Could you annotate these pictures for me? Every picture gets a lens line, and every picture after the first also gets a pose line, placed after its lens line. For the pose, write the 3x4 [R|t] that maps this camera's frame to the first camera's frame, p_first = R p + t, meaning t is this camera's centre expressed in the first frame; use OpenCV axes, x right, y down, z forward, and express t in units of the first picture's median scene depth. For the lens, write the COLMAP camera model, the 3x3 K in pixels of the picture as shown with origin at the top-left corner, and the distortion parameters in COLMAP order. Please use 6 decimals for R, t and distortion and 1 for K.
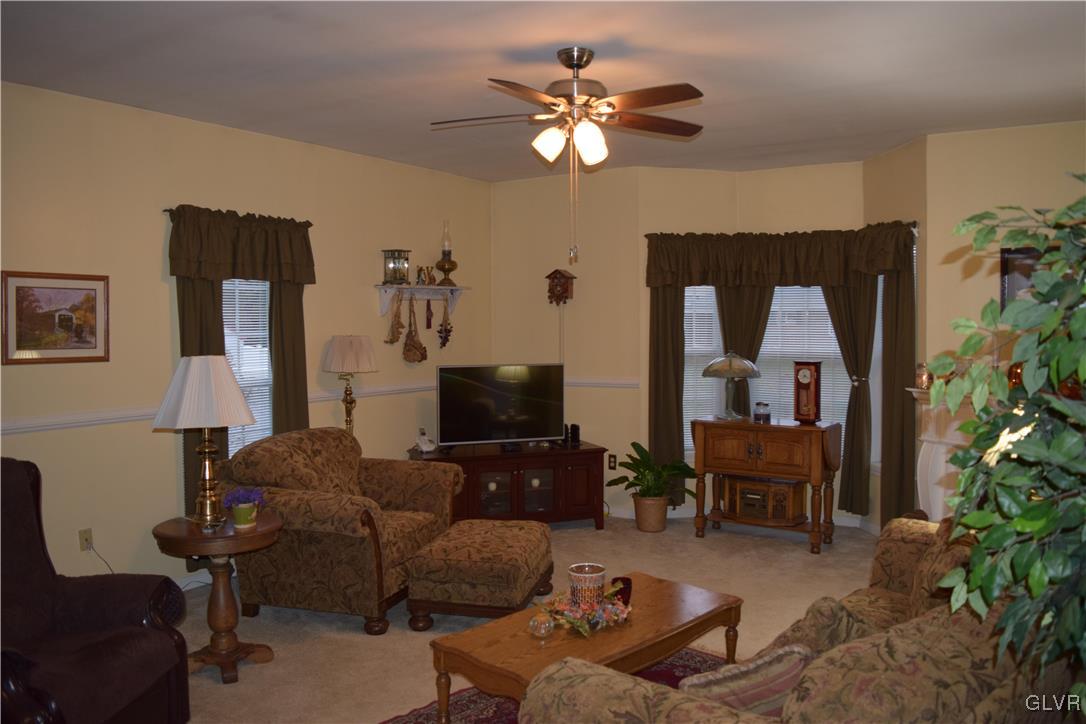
lens RADIAL K [[849.5, 0, 543.0], [0, 849.5, 362.0], [0, 0, 1]] dist [-0.072232, 0.001783]
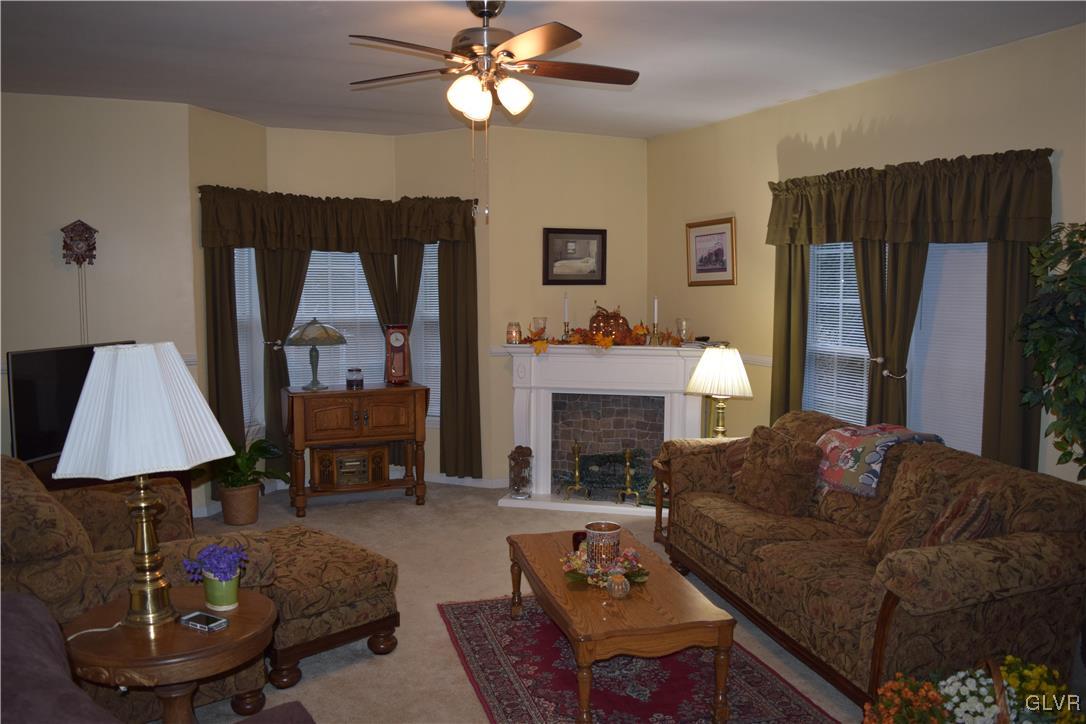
lens RADIAL K [[849.5, 0, 543.0], [0, 849.5, 362.0], [0, 0, 1]] dist [-0.072232, 0.001783]
pose [[0.522891, -0.072096, 0.849345, -0.469985], [0.037787, 0.997398, 0.061400, -0.012571], [-0.851562, -0.000011, 0.524255, 0.287409]]
